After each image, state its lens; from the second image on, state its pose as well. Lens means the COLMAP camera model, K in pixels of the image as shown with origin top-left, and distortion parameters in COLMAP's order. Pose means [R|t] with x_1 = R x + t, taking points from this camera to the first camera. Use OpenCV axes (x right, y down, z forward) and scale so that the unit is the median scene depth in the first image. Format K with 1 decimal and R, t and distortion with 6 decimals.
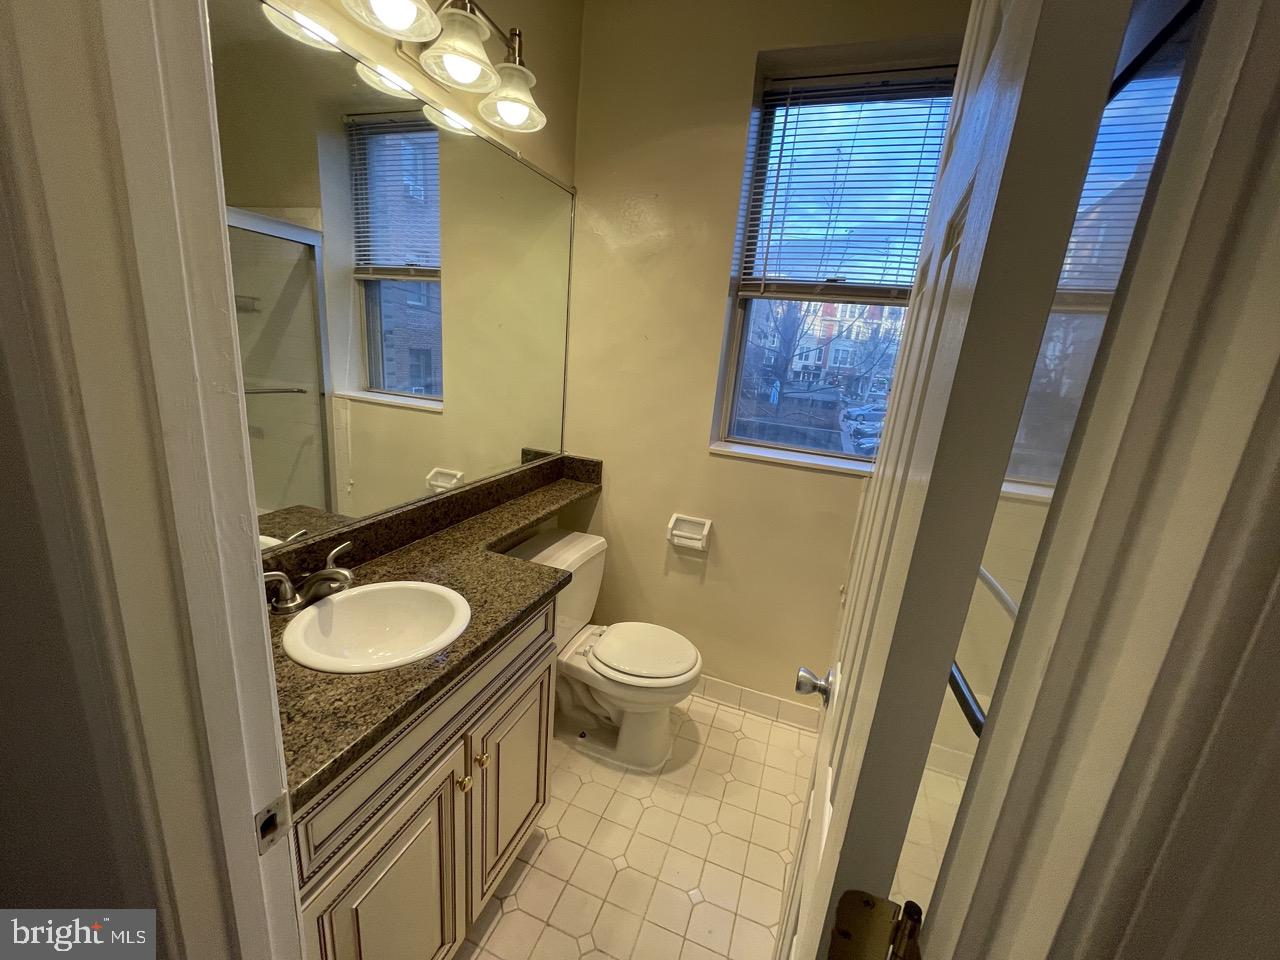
lens RADIAL K [[512.7, 0, 642.5], [0, 512.7, 481.1], [0, 0, 1]] dist [-0.001506, -0.000257]
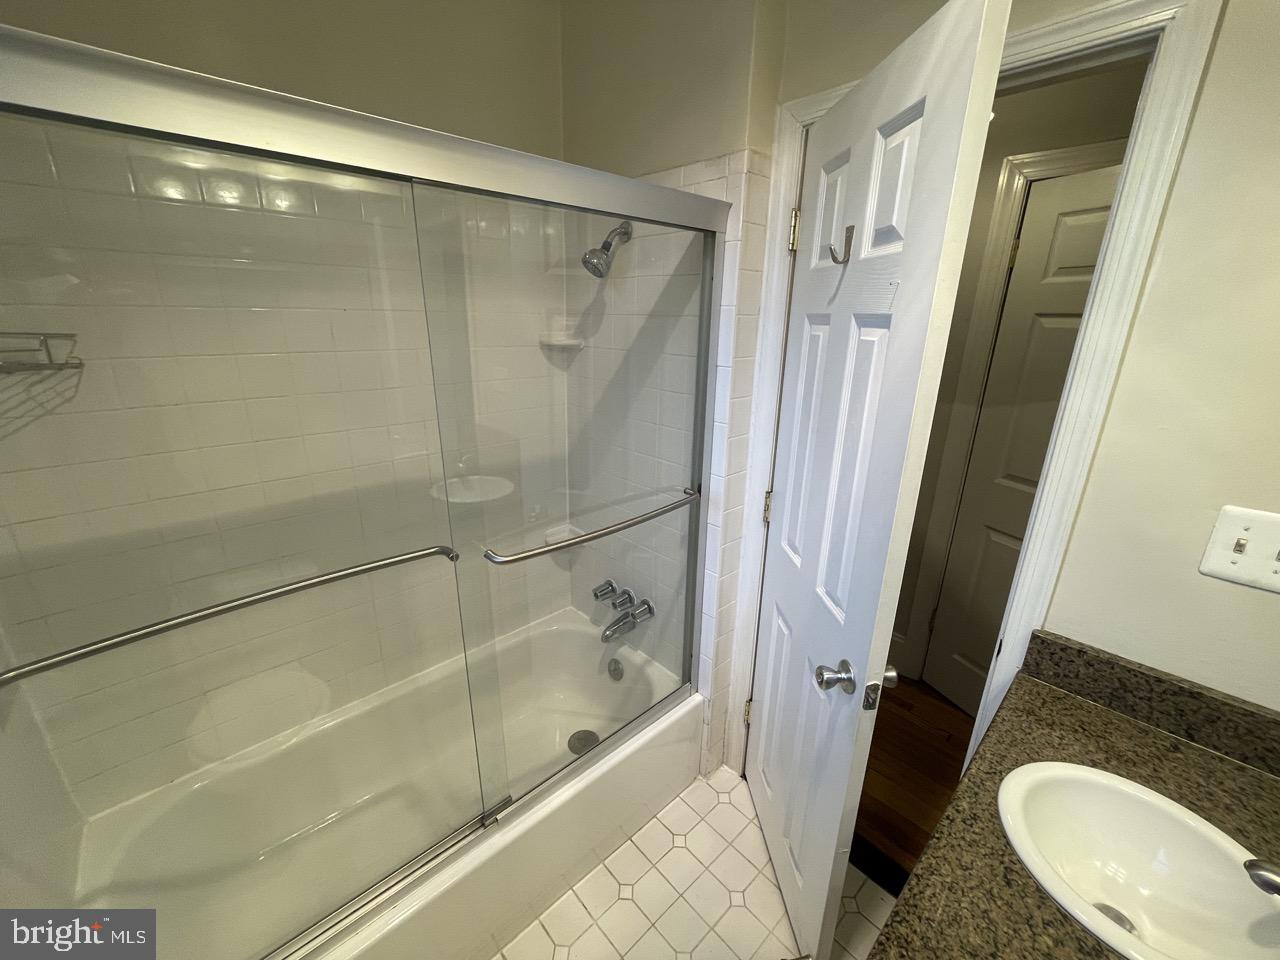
lens RADIAL K [[514.7, 0, 638.8], [0, 514.7, 479.7], [0, 0, 1]] dist [-0.000082, -0.000641]
pose [[-0.891894, -0.228841, 0.390072, -0.038553], [0.022066, 0.839478, 0.542945, -0.392730], [-0.451705, 0.492857, -0.743677, 1.120513]]
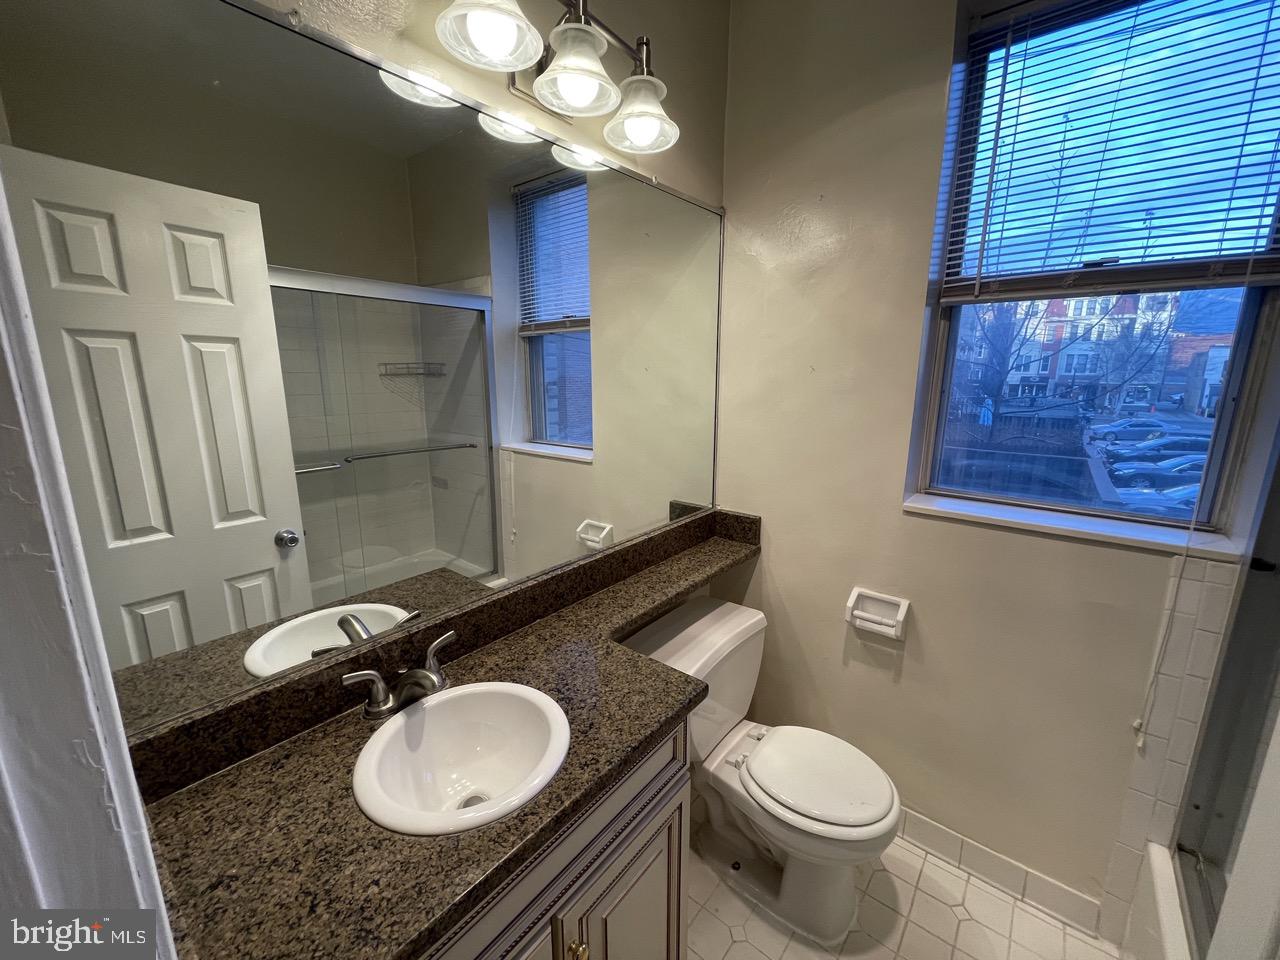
lens RADIAL K [[514.1, 0, 637.9], [0, 514.1, 478.7], [0, 0, 1]] dist [0.000812, -0.001575]
pose [[0.941451, -0.016498, -0.336745, 0.024775], [-0.005652, 0.997889, -0.064691, -0.071490], [0.337102, 0.062807, 0.939371, 0.209091]]
